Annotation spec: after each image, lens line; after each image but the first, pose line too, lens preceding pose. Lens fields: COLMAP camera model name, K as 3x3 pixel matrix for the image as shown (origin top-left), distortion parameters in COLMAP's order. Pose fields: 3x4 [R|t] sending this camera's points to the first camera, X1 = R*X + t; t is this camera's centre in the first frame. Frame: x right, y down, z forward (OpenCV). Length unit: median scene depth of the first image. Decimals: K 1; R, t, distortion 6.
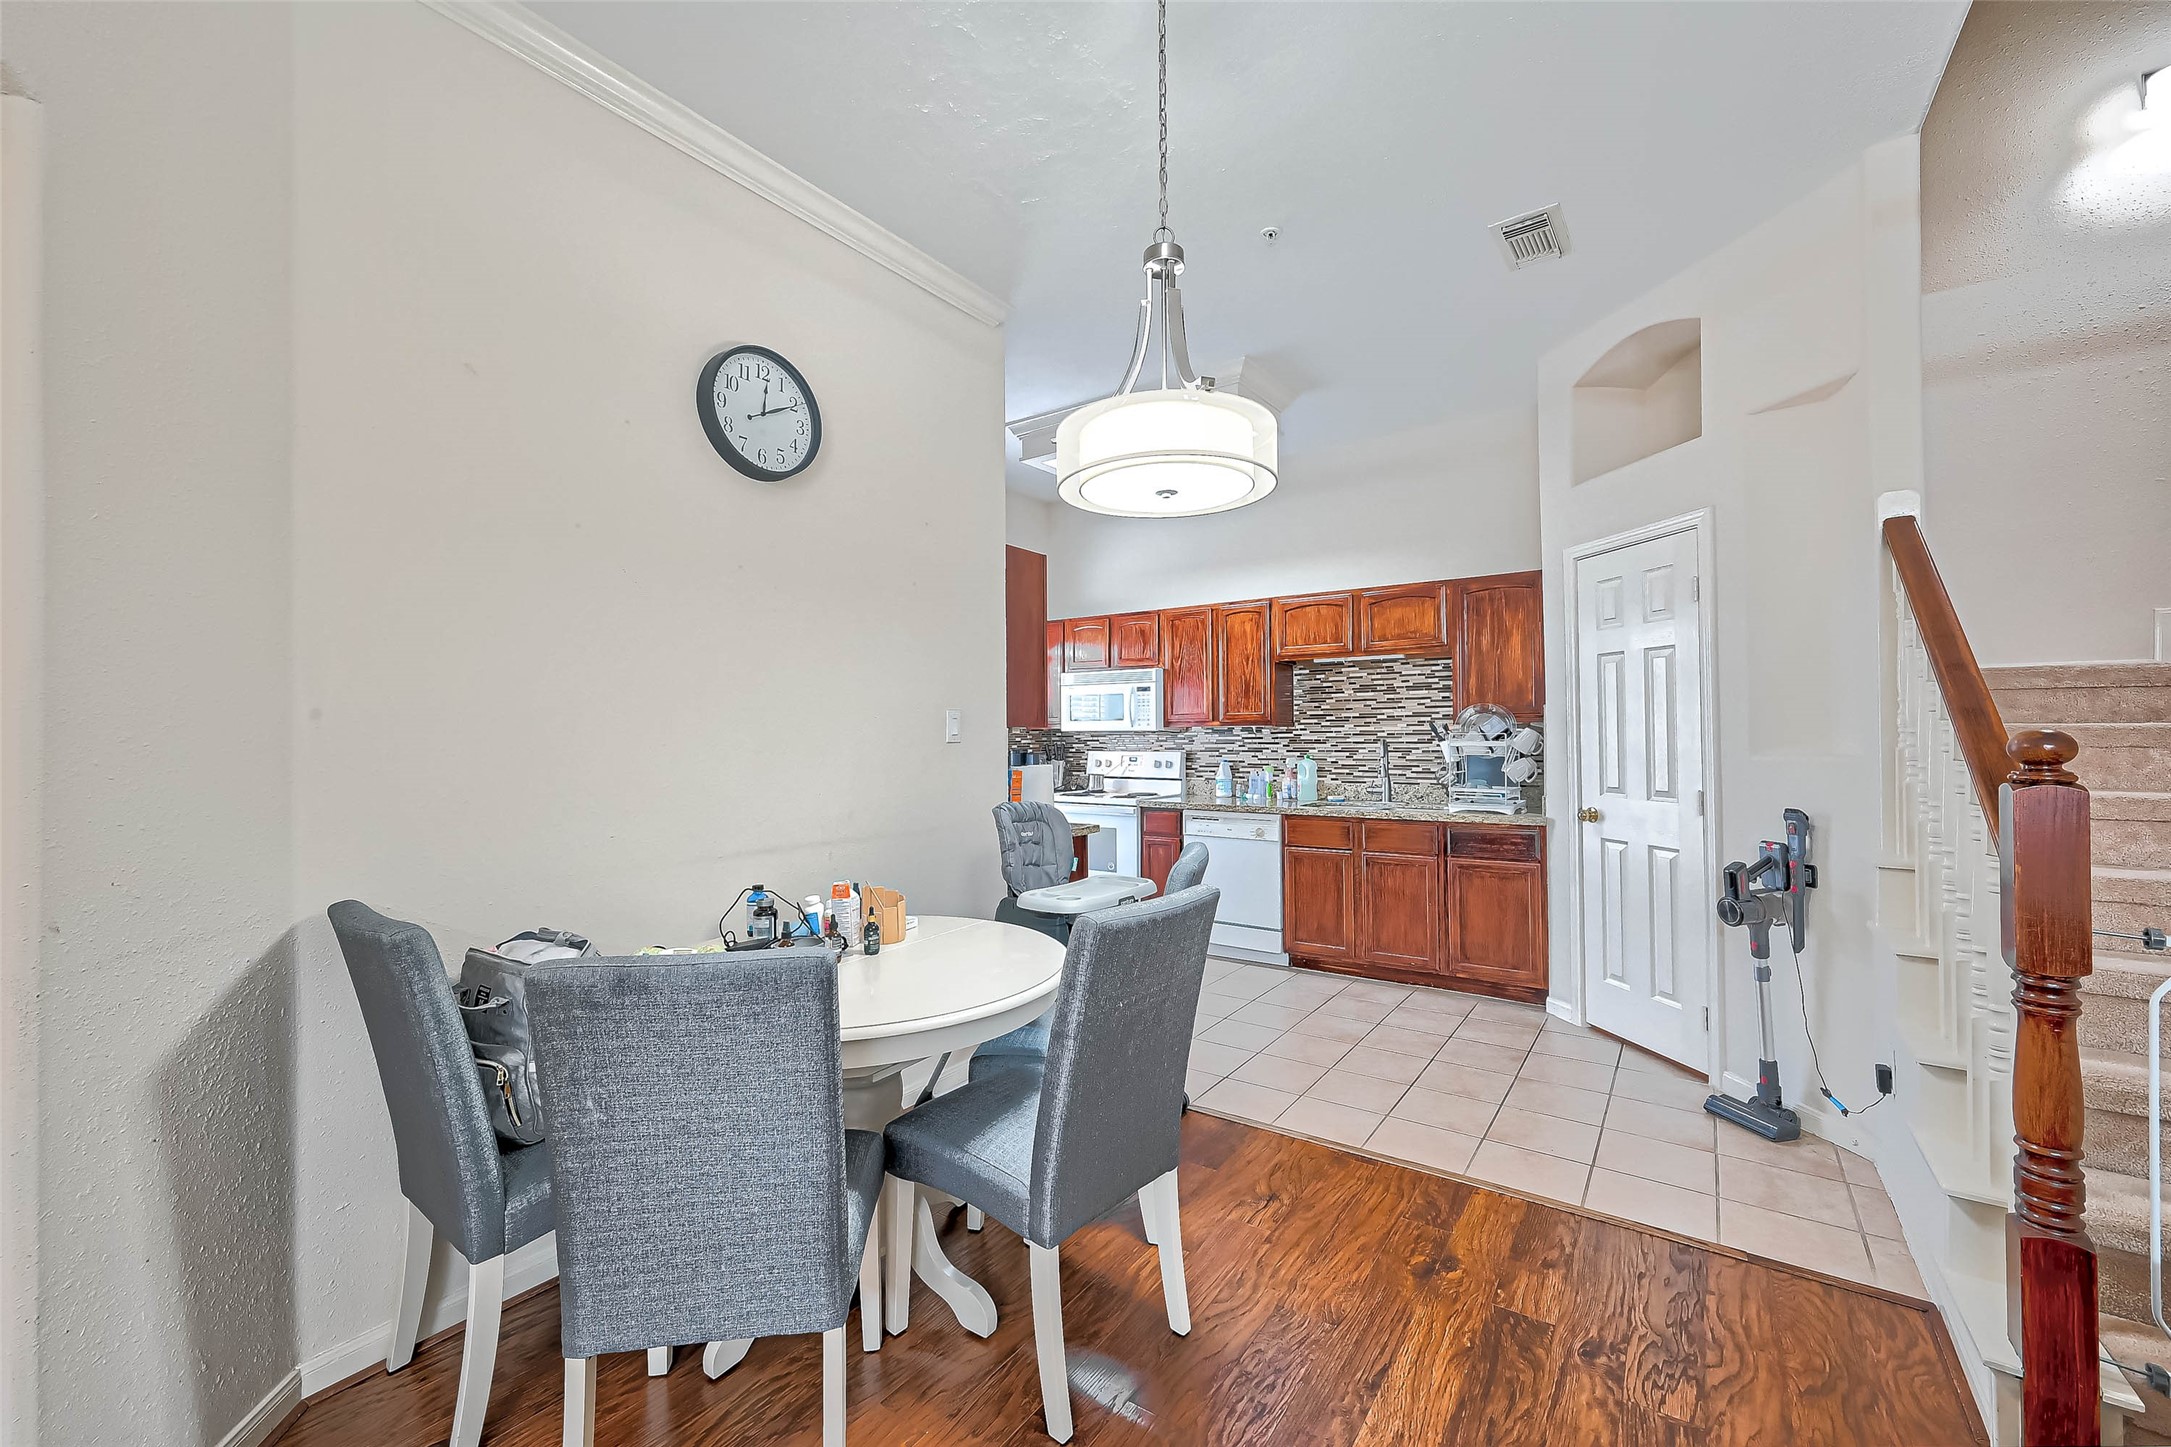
lens RADIAL K [[885.9, 0, 1074.6], [0, 885.9, 718.7], [0, 0, 1]] dist [-0.003023, 0.001065]
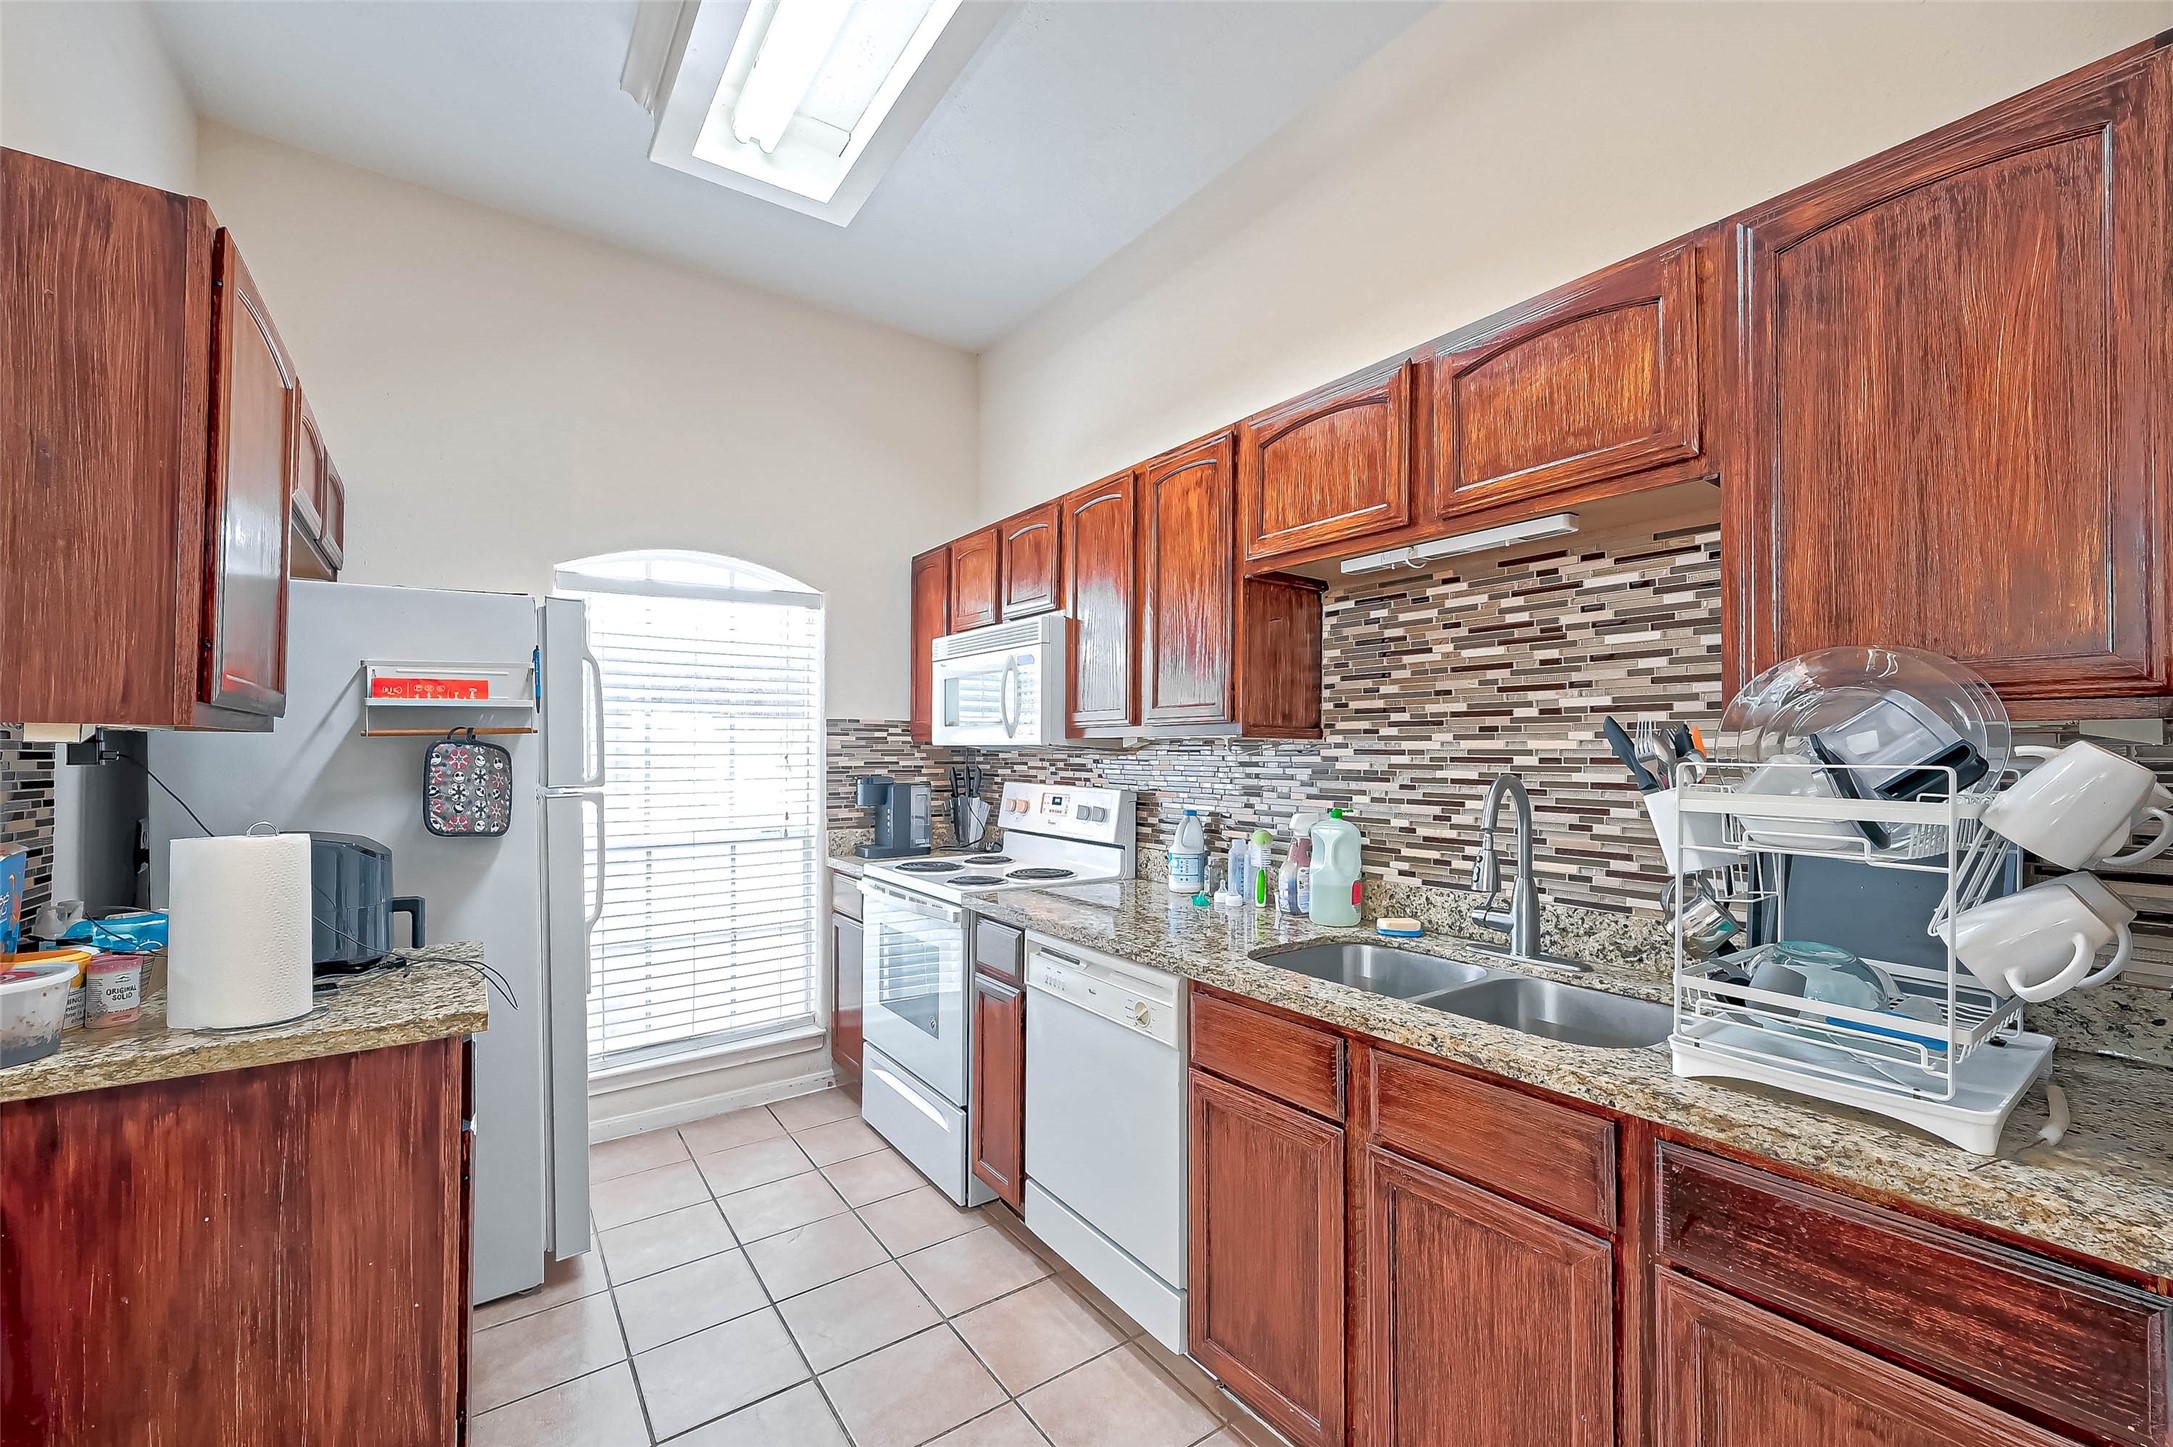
lens RADIAL K [[886.8, 0, 1103.6], [0, 886.8, 737.8], [0, 0, 1]] dist [-0.003023, 0.001065]
pose [[0.952380, 0.007852, -0.304813, 0.295155], [-0.007497, 0.999969, 0.002335, 0.008888], [0.304822, 0.000061, 0.952409, 0.607574]]
